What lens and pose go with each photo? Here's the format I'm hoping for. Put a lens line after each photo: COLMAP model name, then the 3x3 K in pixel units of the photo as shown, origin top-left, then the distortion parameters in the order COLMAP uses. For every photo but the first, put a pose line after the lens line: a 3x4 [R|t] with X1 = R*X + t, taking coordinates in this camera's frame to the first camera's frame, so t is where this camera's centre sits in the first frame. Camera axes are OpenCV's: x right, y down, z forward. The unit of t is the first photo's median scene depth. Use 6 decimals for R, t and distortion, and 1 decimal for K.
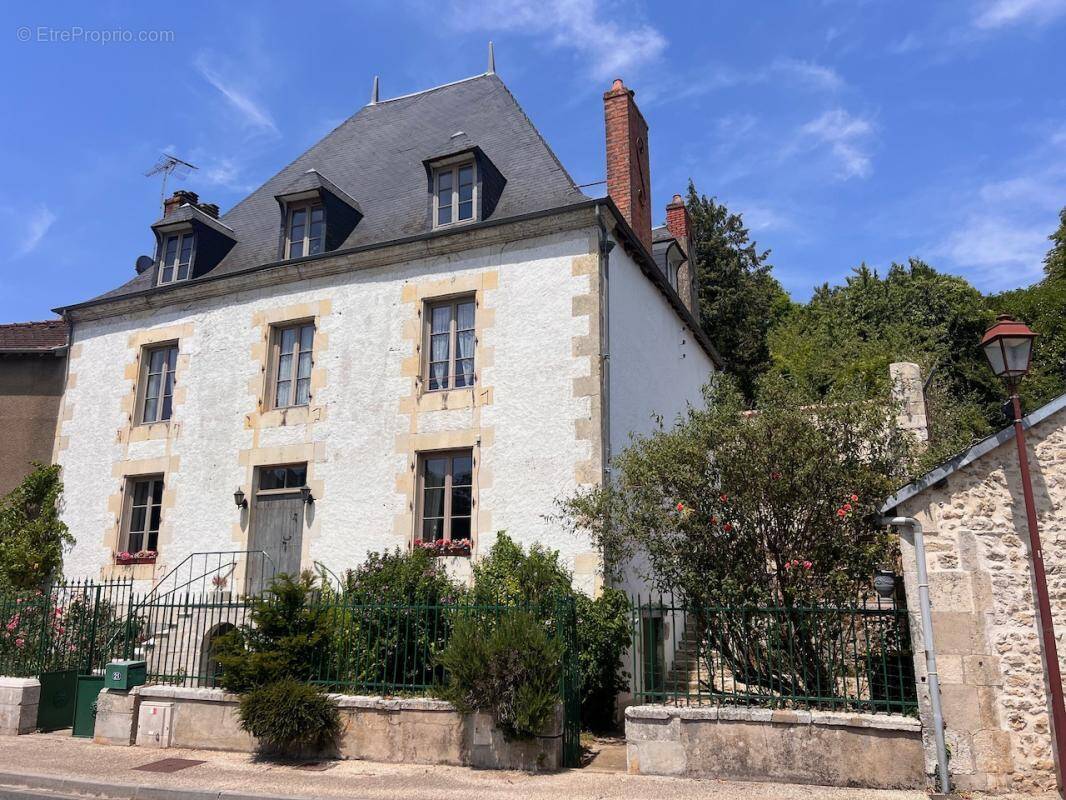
lens RADIAL K [[792.6, 0, 533.0], [0, 792.6, 400.0], [0, 0, 1]] dist [0.010632, 0.001240]
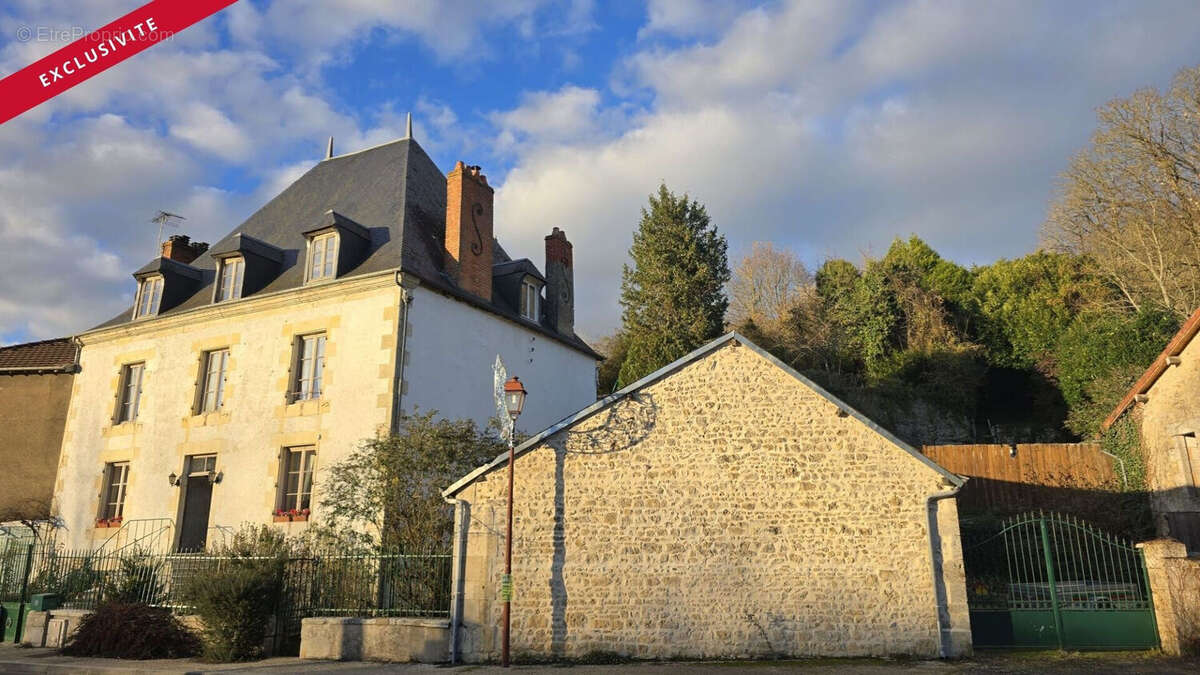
lens RADIAL K [[774.6, 0, 600.0], [0, 774.6, 337.5], [0, 0, 1]] dist [0.001456, 0.000776]
pose [[0.998270, -0.022774, -0.054202, 0.437364], [0.021579, 0.999513, -0.022540, -0.074291], [0.054689, 0.021332, 0.998276, -0.303792]]
